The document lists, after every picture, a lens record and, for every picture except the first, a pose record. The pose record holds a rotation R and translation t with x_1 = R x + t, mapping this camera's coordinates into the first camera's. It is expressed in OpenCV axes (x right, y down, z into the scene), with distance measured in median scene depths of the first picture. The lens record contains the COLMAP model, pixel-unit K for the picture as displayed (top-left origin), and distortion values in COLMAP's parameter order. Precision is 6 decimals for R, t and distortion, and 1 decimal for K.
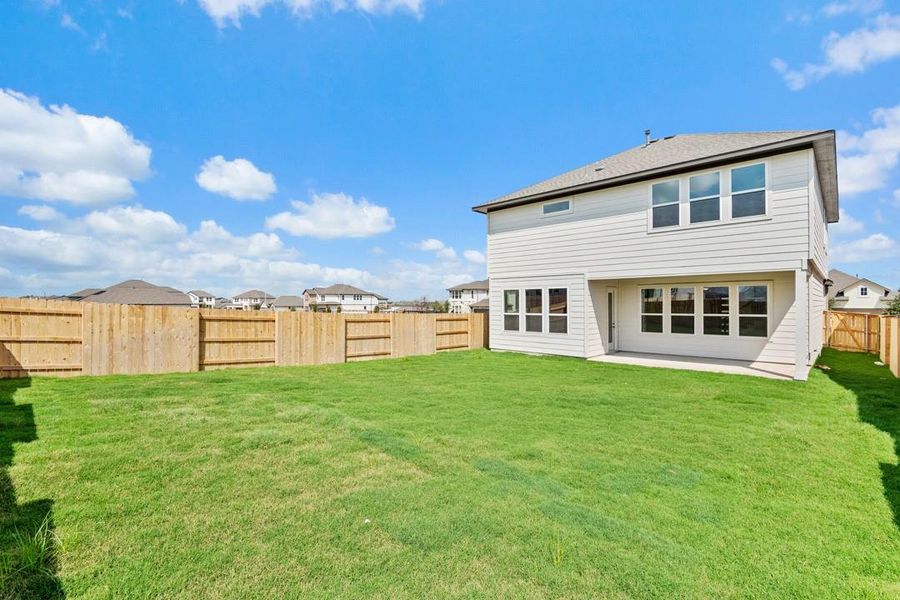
lens RADIAL K [[408.8, 0, 446.9], [0, 408.8, 303.1], [0, 0, 1]] dist [-0.000721, -0.003246]
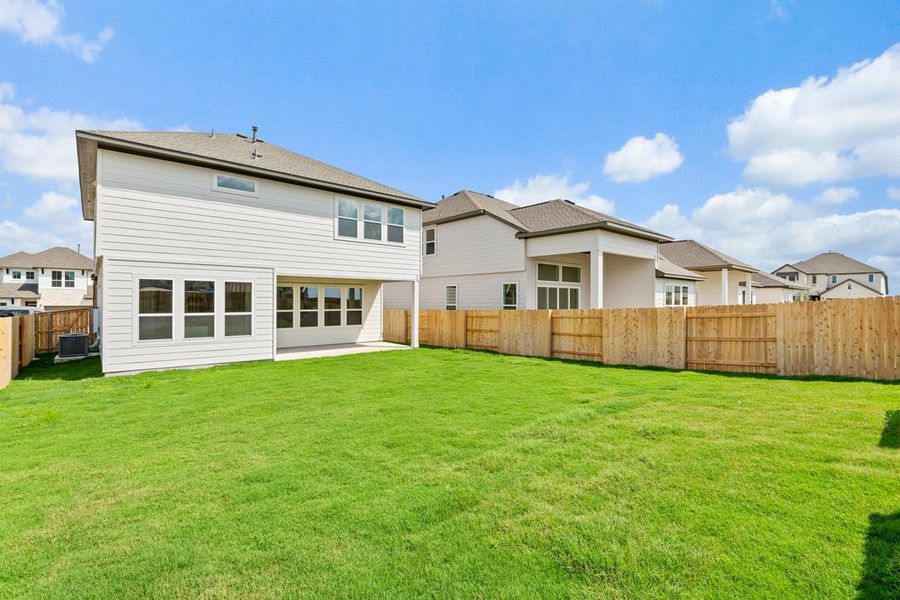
lens RADIAL K [[408.8, 0, 451.8], [0, 408.8, 297.9], [0, 0, 1]] dist [-0.000721, -0.003246]
pose [[0.070470, 0.009966, 0.997464, -0.532920], [-0.005786, 0.999937, -0.009582, 0.001879], [-0.997497, -0.005096, 0.070523, 0.509416]]
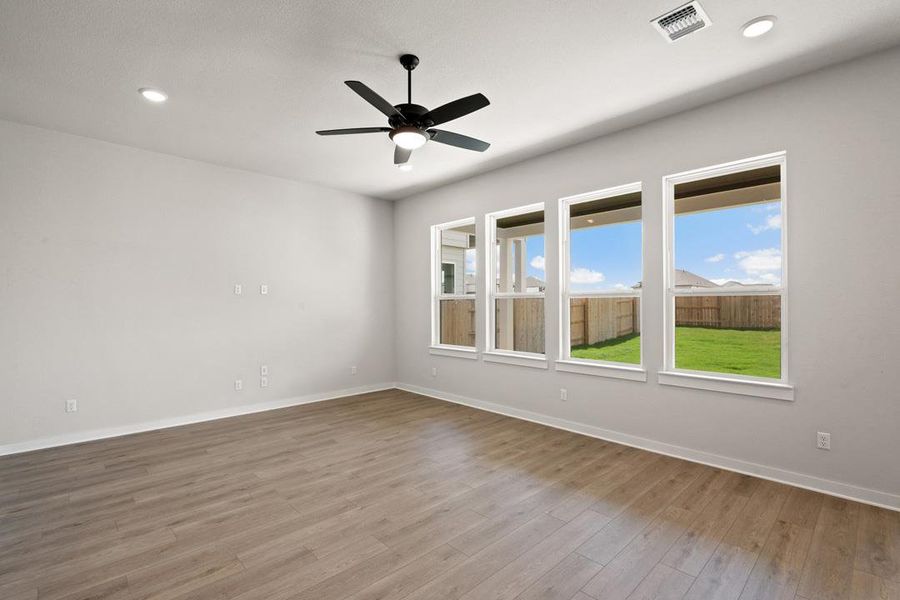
lens RADIAL K [[408.8, 0, 446.5], [0, 408.8, 305.1], [0, 0, 1]] dist [-0.000721, -0.003246]
pose [[-0.999522, 0.009060, 0.029570, 0.669994], [0.008783, 0.999916, -0.009502, 0.041066], [-0.029654, -0.009237, -0.999518, 1.253212]]
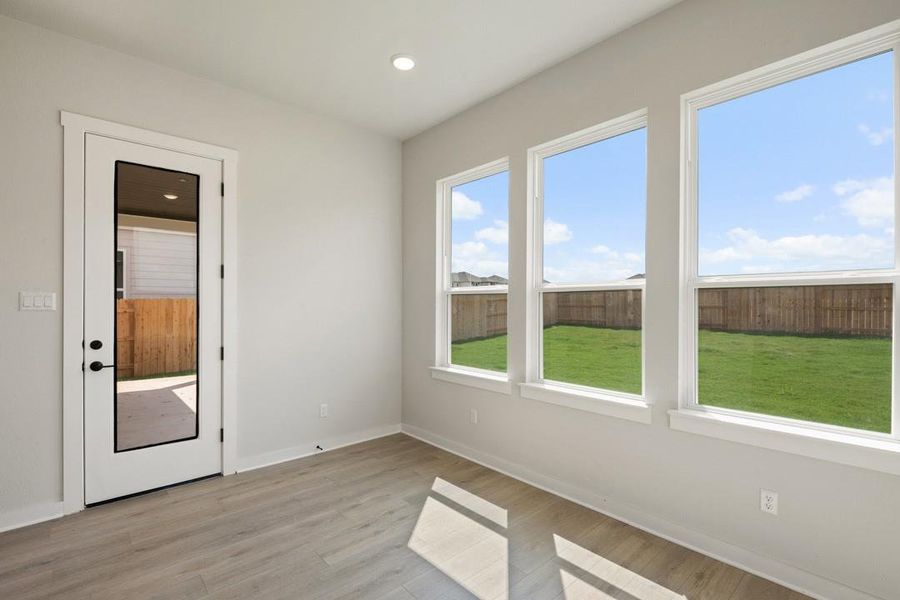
lens RADIAL K [[408.8, 0, 448.1], [0, 408.8, 301.2], [0, 0, 1]] dist [-0.000721, -0.003246]
pose [[-0.998367, 0.002618, 0.057061, 0.284546], [0.002230, 0.999974, -0.006871, 0.036440], [-0.057078, -0.006732, -0.998347, 1.243944]]
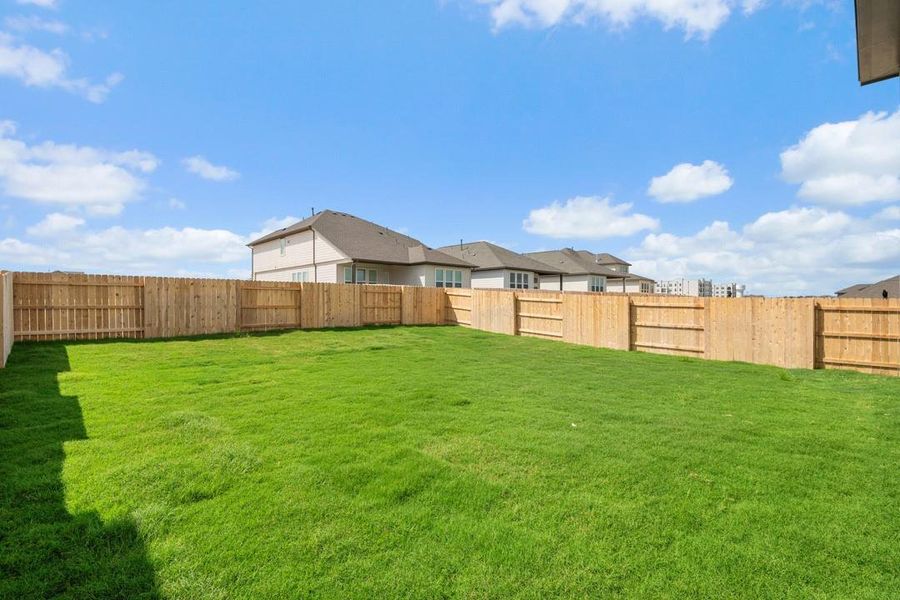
lens RADIAL K [[408.8, 0, 450.2], [0, 408.8, 302.8], [0, 0, 1]] dist [-0.000721, -0.003246]
pose [[-0.020389, 0.002030, -0.999790, 0.639453], [0.002010, 0.999996, 0.001990, 0.035179], [0.999790, -0.001969, -0.020393, 0.601012]]
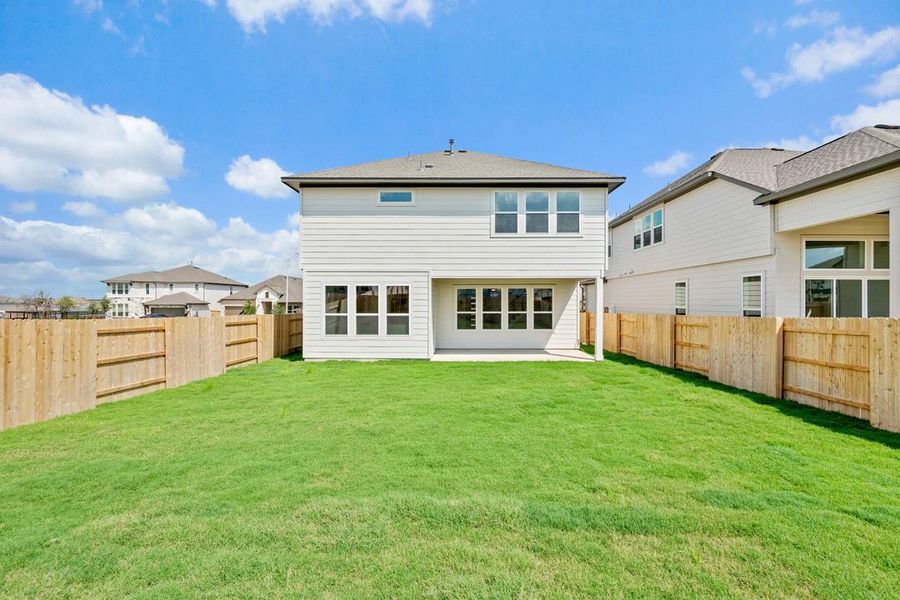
lens RADIAL K [[412.5, 0, 459.7], [0, 412.5, 301.1], [0, 0, 1]] dist [-0.004137, -0.002804]
pose [[0.718584, 0.003320, 0.695432, -0.272195], [-0.003959, 0.999992, -0.000683, -0.001733], [-0.695429, -0.002262, 0.718592, 0.241658]]
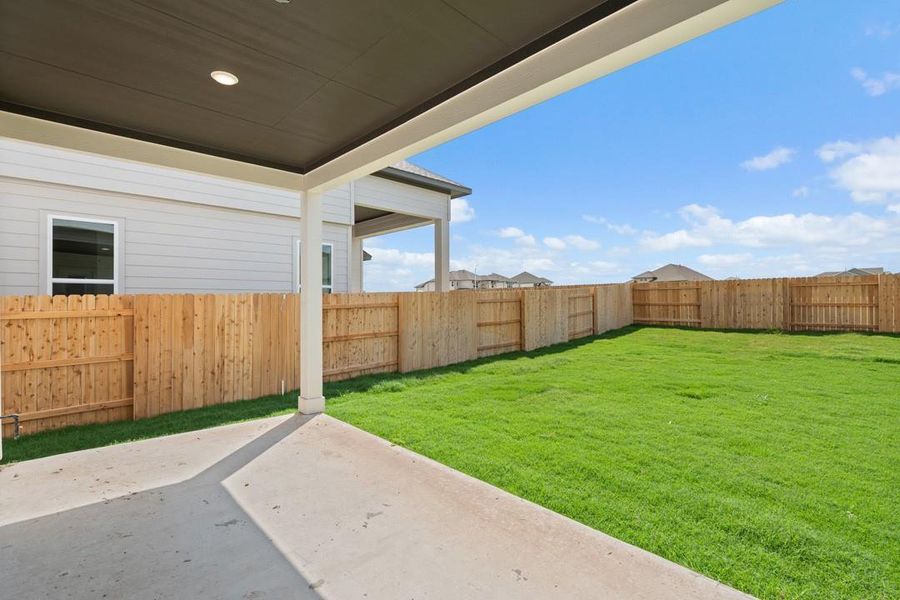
lens RADIAL K [[408.8, 0, 446.5], [0, 408.8, 299.2], [0, 0, 1]] dist [-0.000721, -0.003246]
pose [[-0.999315, 0.005623, 0.036574, 0.476053], [0.005289, 0.999944, -0.009216, 0.037468], [-0.036624, -0.009017, -0.999288, 1.037864]]
